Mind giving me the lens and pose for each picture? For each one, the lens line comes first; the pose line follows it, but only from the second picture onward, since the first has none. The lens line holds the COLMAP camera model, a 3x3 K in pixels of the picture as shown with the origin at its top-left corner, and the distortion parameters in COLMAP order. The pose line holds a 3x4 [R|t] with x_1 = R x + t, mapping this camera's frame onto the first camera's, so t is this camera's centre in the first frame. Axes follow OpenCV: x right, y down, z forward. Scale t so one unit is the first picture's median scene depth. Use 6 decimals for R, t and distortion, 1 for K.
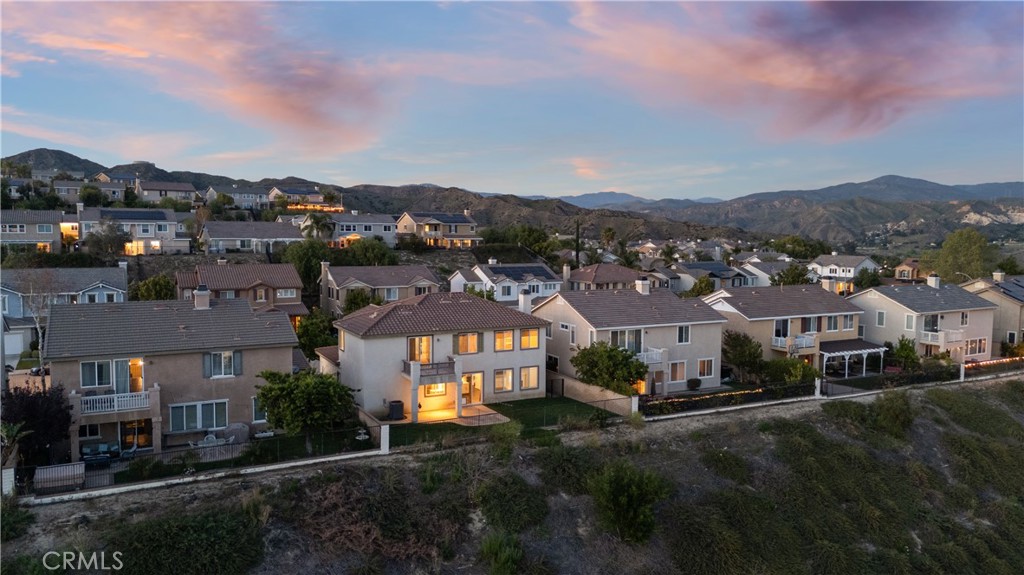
lens RADIAL K [[746.6, 0, 514.2], [0, 746.6, 288.5], [0, 0, 1]] dist [0.104760, -0.131987]
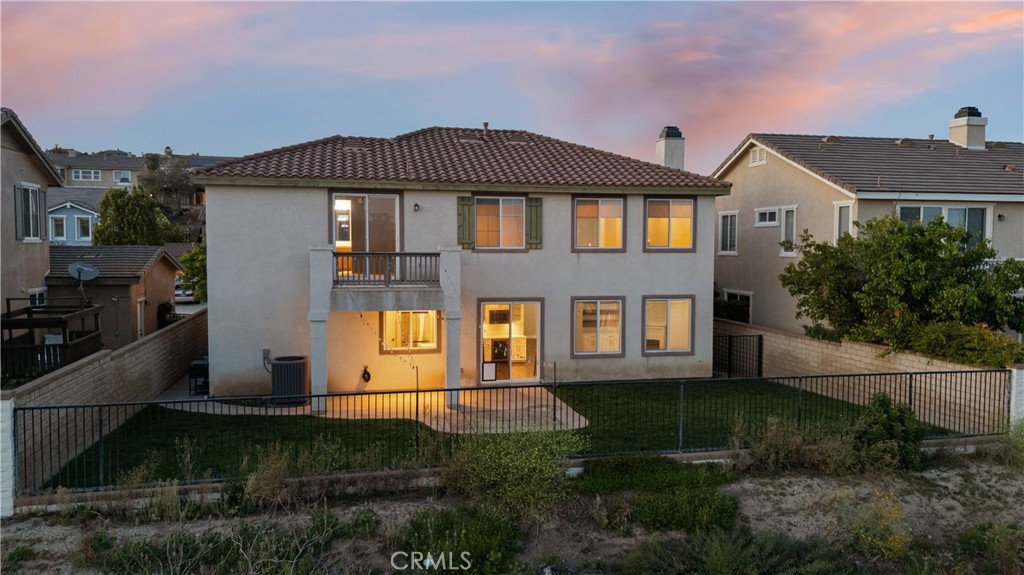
lens RADIAL K [[753.0, 0, 515.1], [0, 753.0, 291.8], [0, 0, 1]] dist [0.055955, -0.043812]
pose [[0.966324, 0.013119, -0.256994, 0.044455], [-0.017714, 0.999722, -0.015573, 0.111069], [0.256719, 0.019601, 0.966287, 0.603949]]
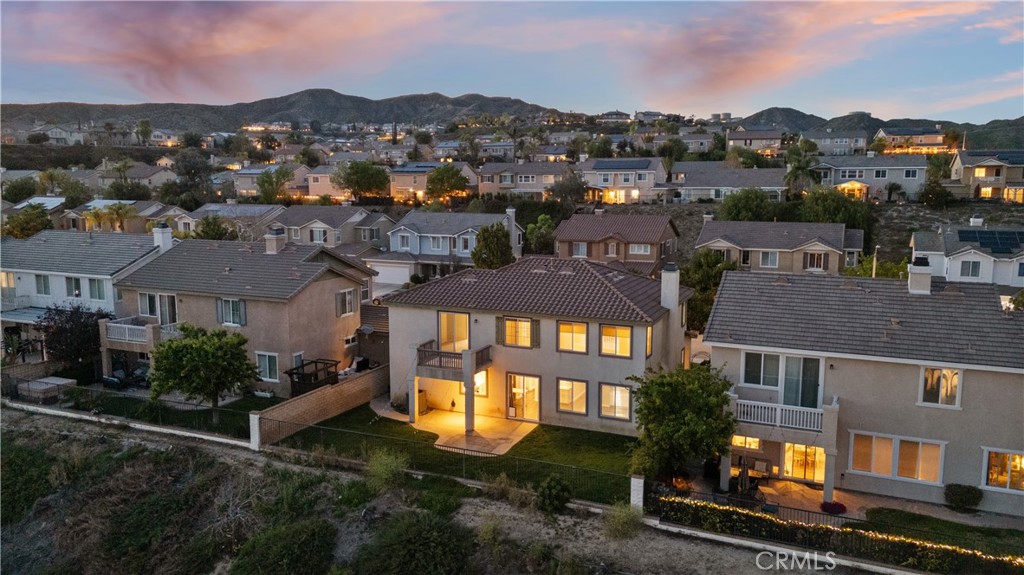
lens RADIAL K [[749.3, 0, 515.3], [0, 749.3, 289.3], [0, 0, 1]] dist [0.078943, -0.078622]
pose [[0.623647, 0.107429, -0.774289, 0.456756], [-0.058451, 0.994147, 0.090854, -0.028621], [0.779518, -0.011403, 0.626276, 0.540761]]
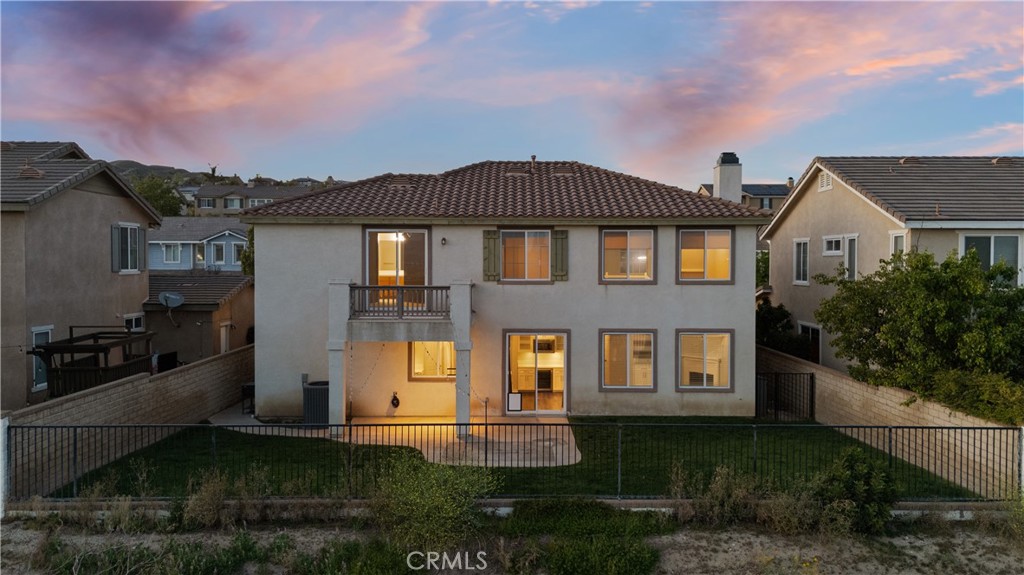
lens RADIAL K [[755.7, 0, 515.6], [0, 755.7, 284.1], [0, 0, 1]] dist [0.060745, -0.048672]
pose [[0.888124, 0.009148, -0.459513, 0.112062], [-0.032971, 0.998494, -0.043846, 0.102484], [0.458420, 0.054091, 0.887088, 0.622447]]
